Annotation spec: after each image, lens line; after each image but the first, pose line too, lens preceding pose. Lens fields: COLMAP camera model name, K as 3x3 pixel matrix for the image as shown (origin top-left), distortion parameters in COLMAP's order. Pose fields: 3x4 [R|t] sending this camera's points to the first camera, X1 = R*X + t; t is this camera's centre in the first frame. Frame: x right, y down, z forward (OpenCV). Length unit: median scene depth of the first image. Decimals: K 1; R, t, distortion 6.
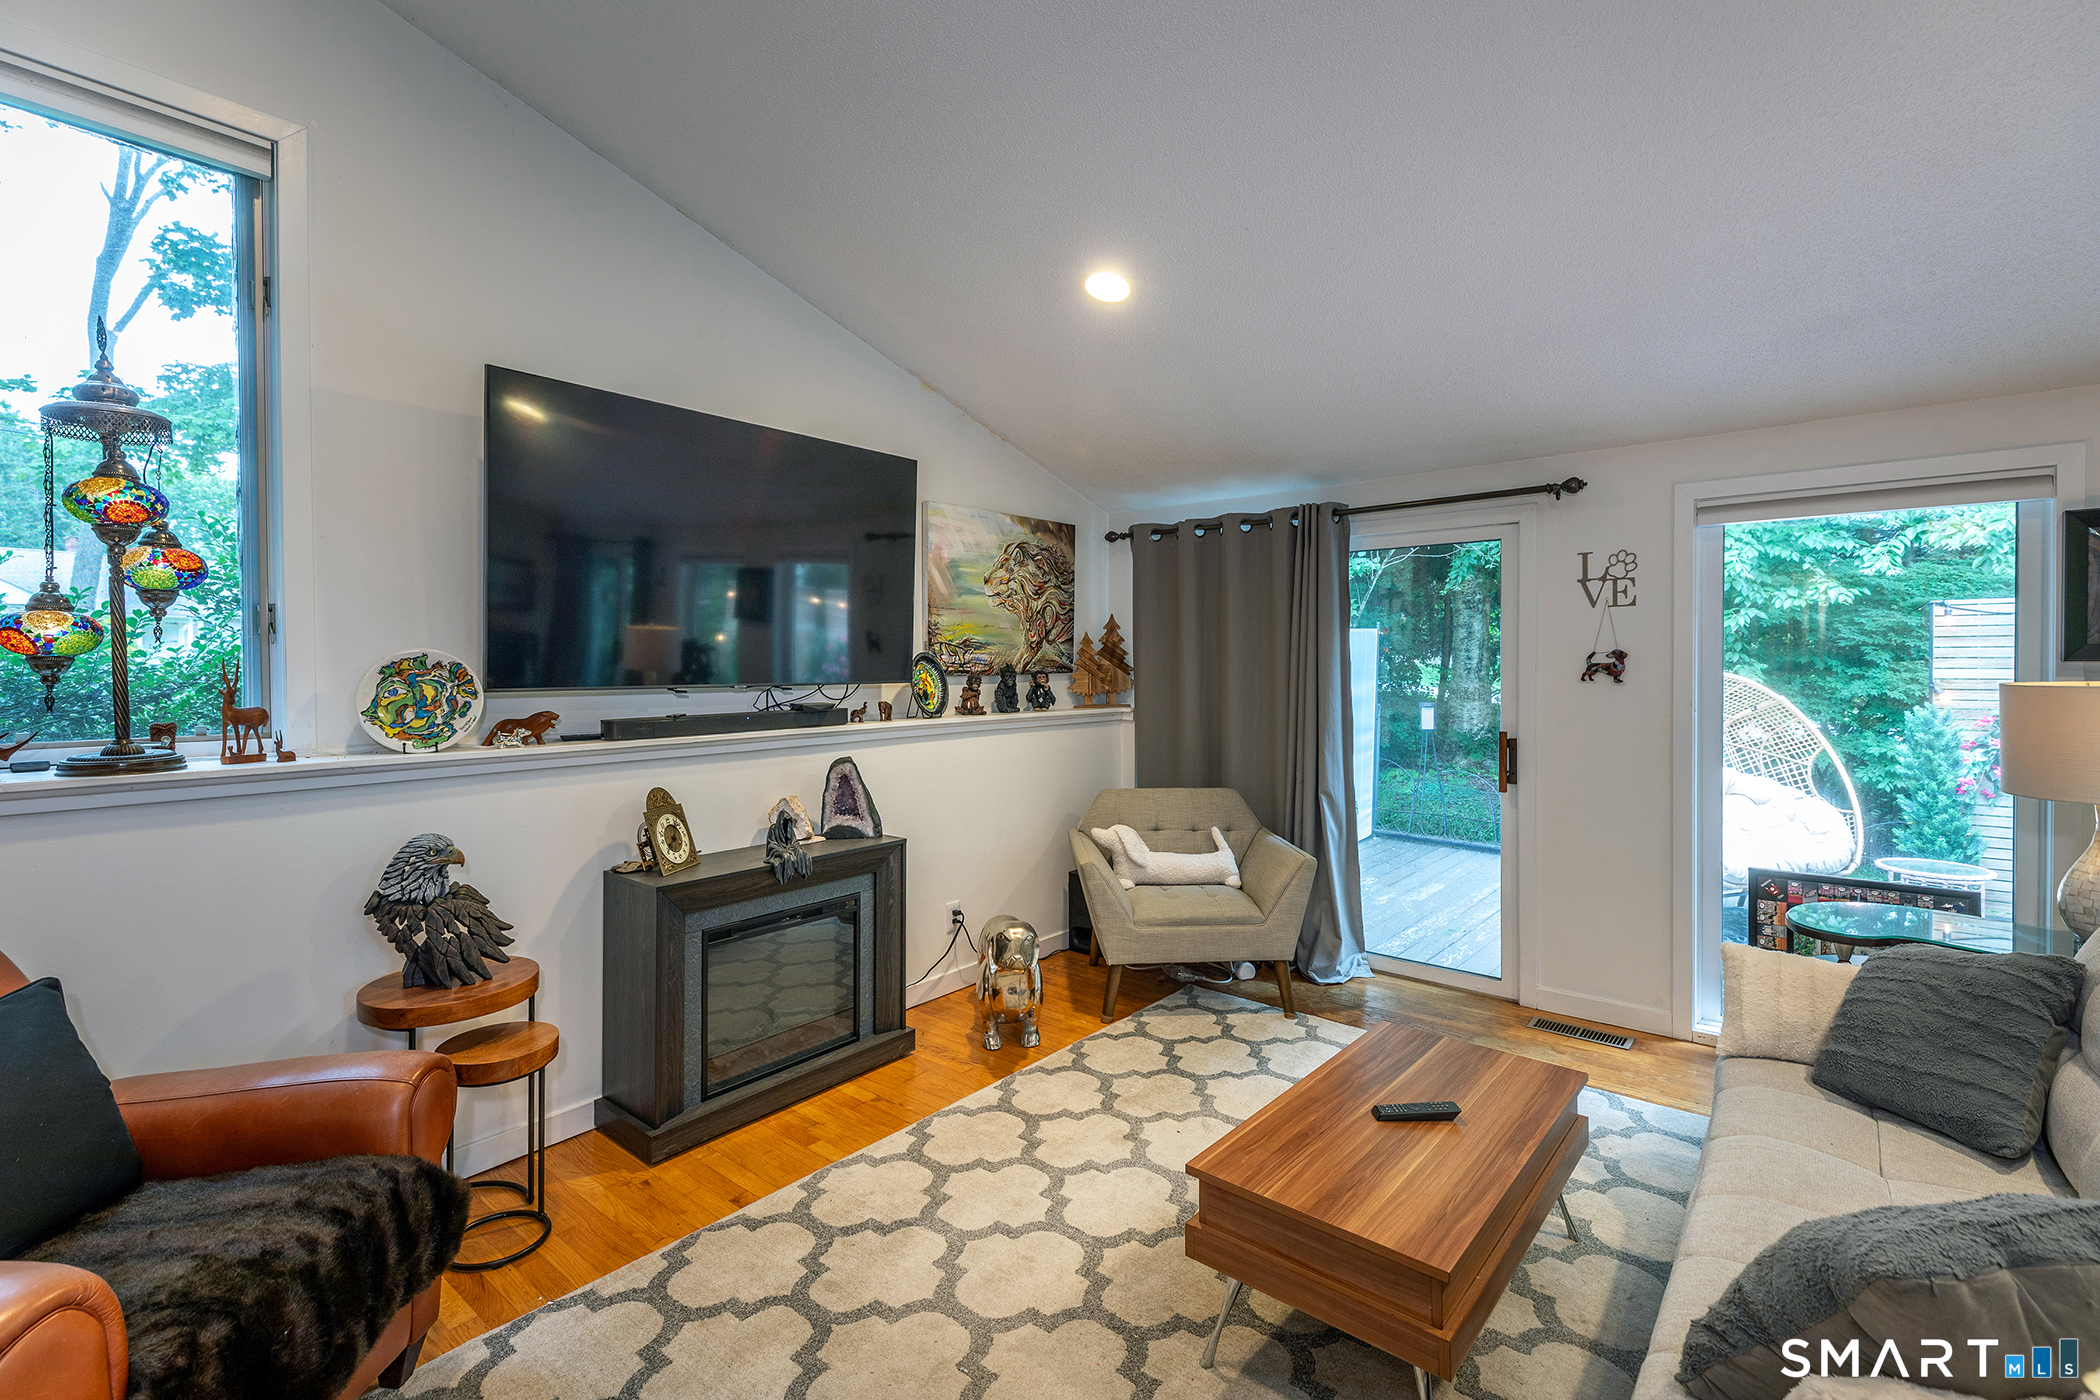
lens RADIAL K [[939.1, 0, 1060.7], [0, 939.1, 666.4], [0, 0, 1]] dist [0.022583, -0.004831]
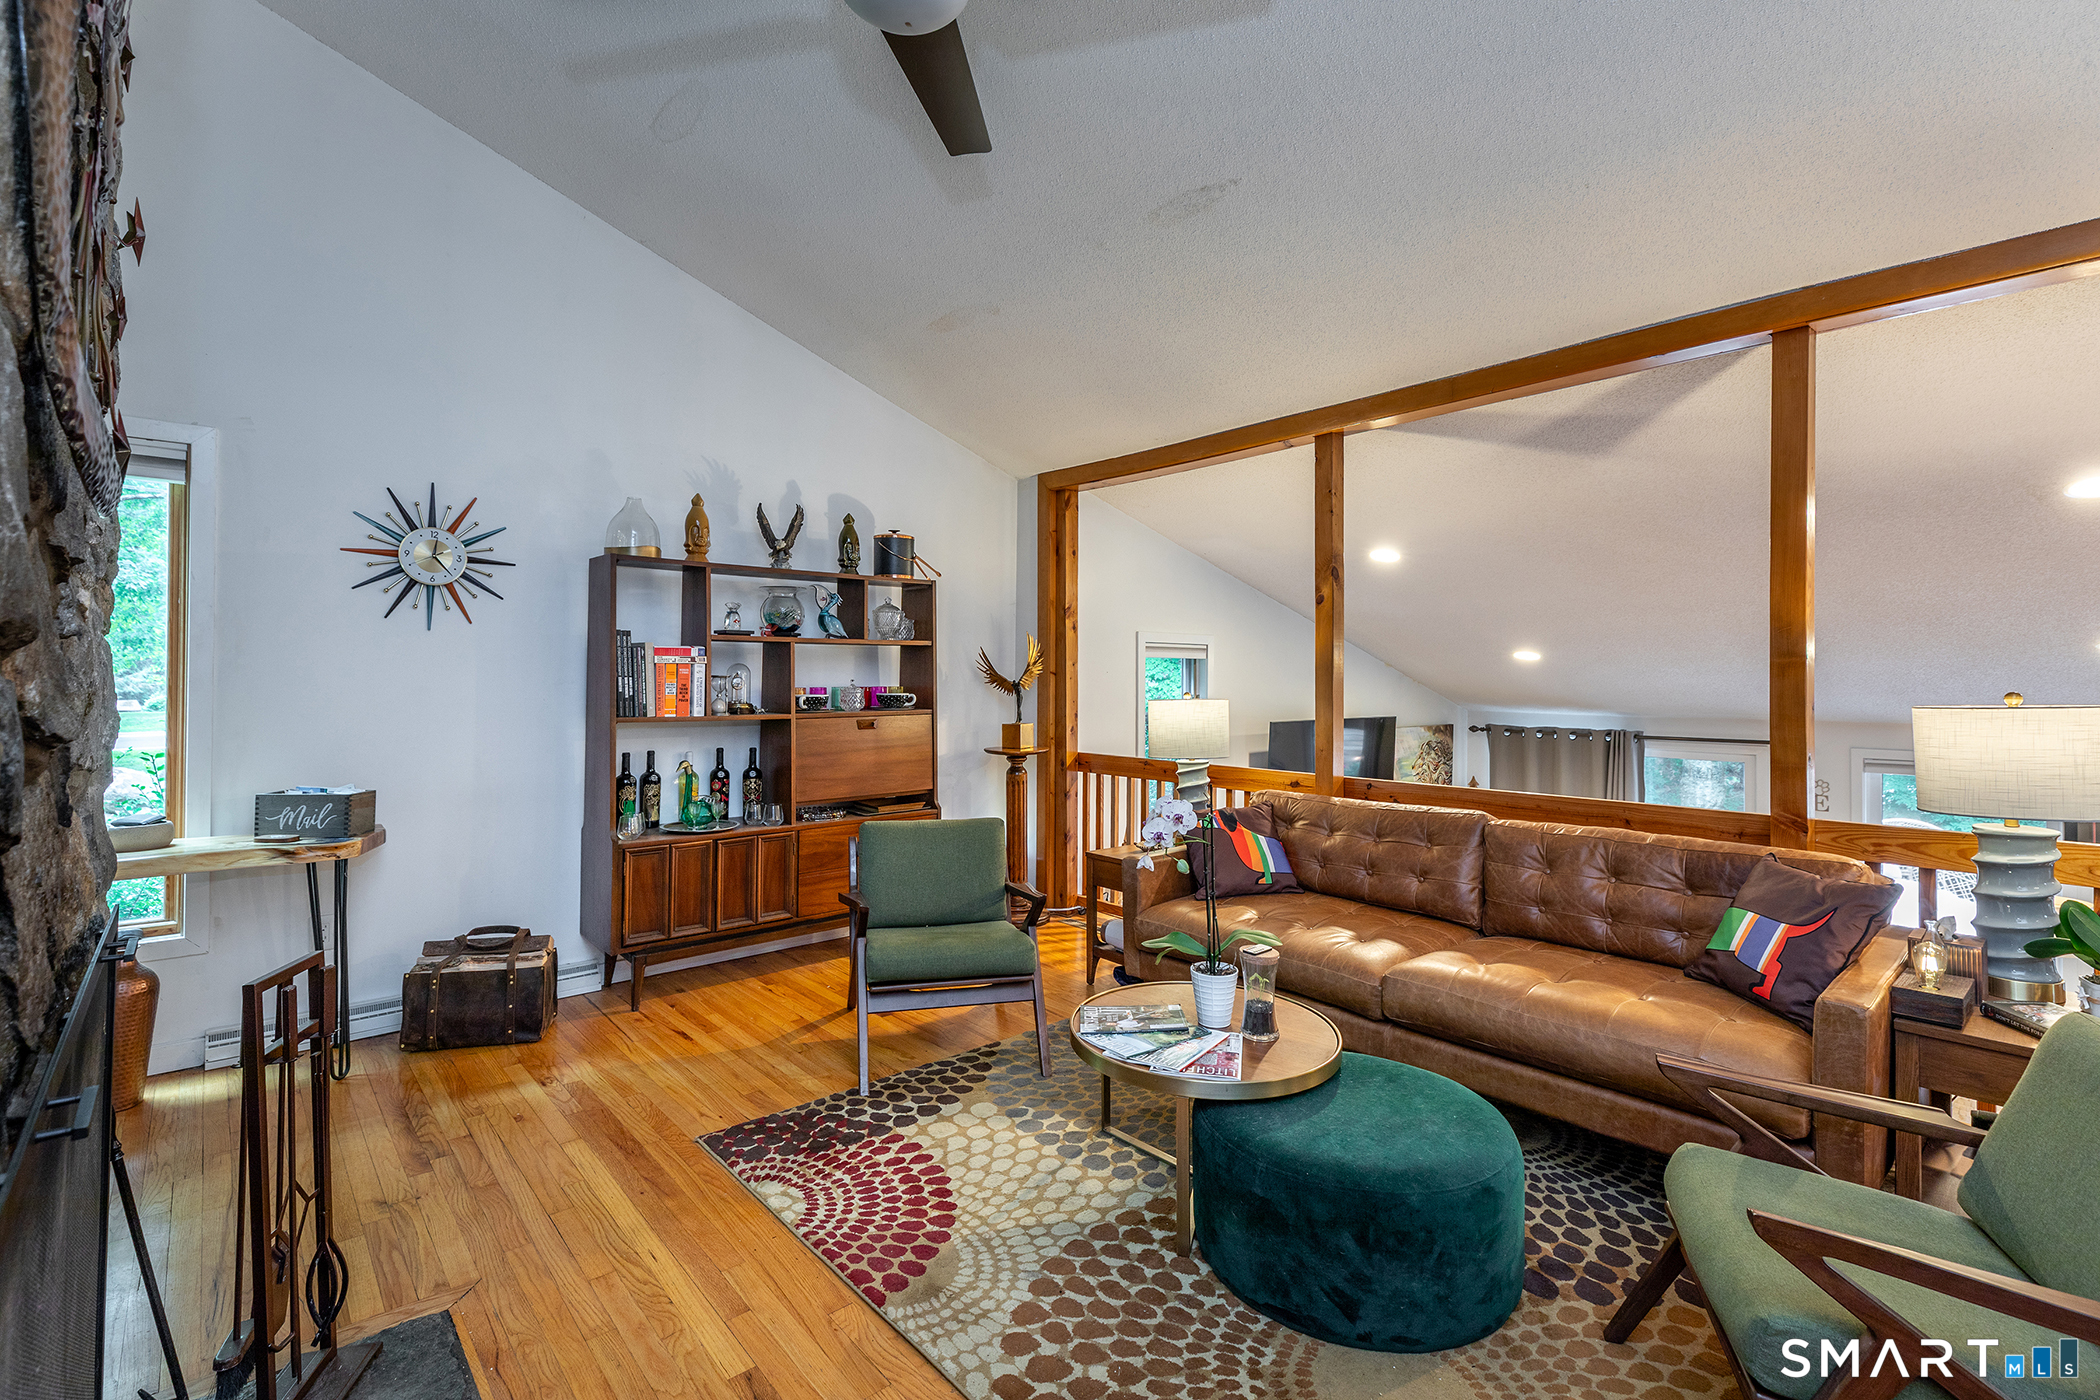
lens RADIAL K [[939.1, 0, 1038.1], [0, 939.1, 680.0], [0, 0, 1]] dist [0.022583, -0.004831]
pose [[0.982443, -0.002102, -0.186551, -0.579713], [0.000672, 0.999970, -0.007727, -0.316525], [0.186562, 0.007466, 0.982415, -1.150249]]
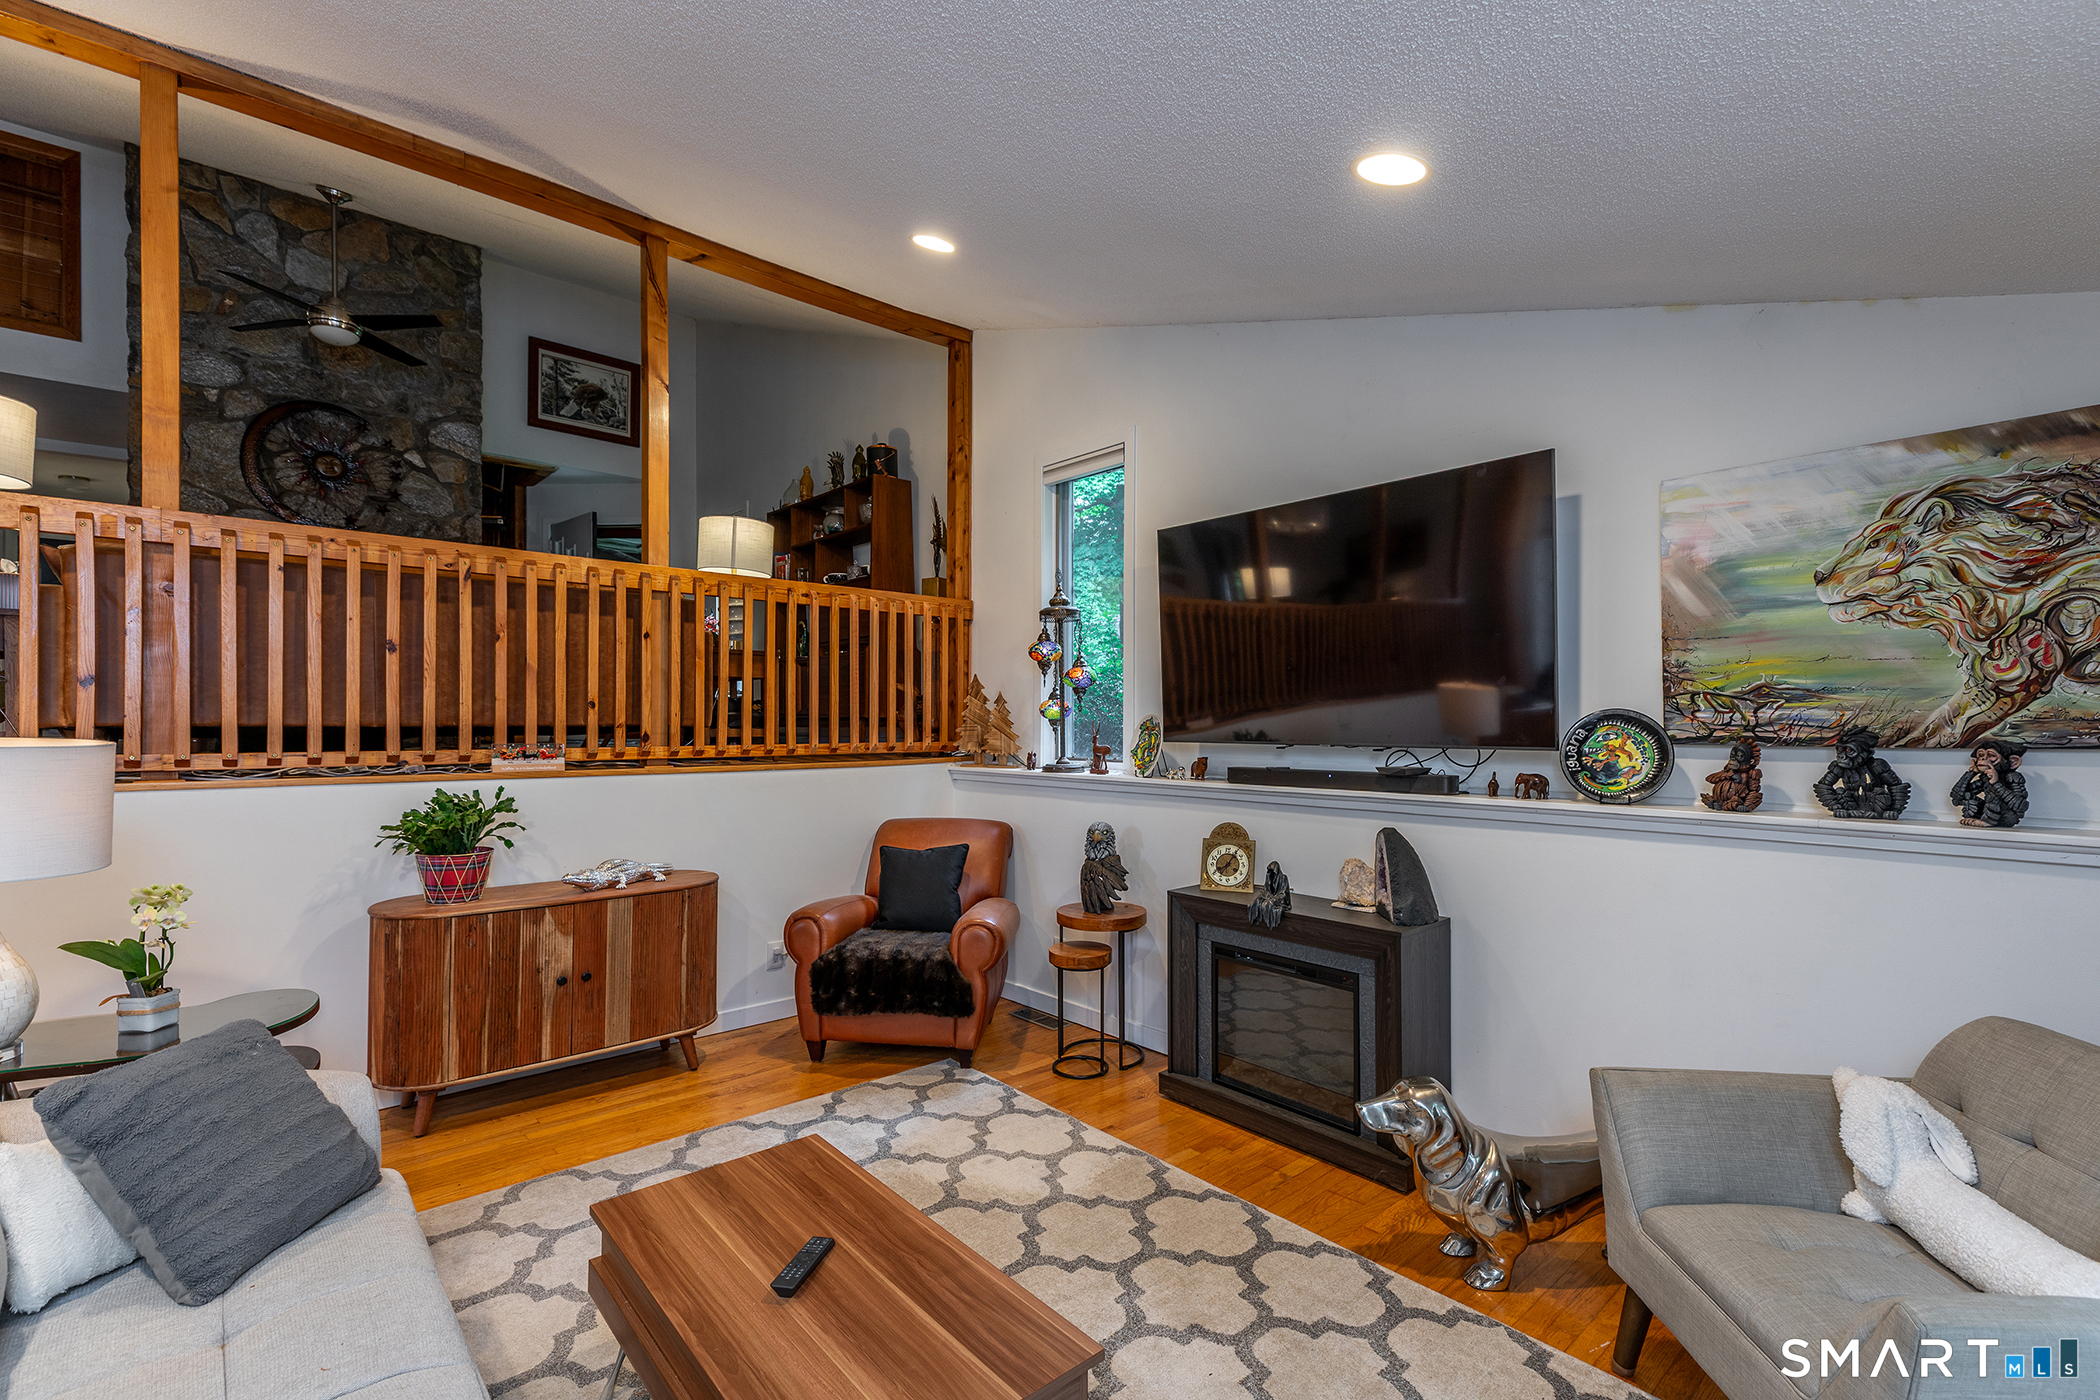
lens RADIAL K [[939.1, 0, 1064.6], [0, 939.1, 718.0], [0, 0, 1]] dist [0.022583, -0.004831]
pose [[-0.151615, -0.003654, -0.988433, 0.651501], [-0.005255, 0.999982, -0.002891, -0.004379], [0.988426, 0.004756, -0.151632, 0.756216]]
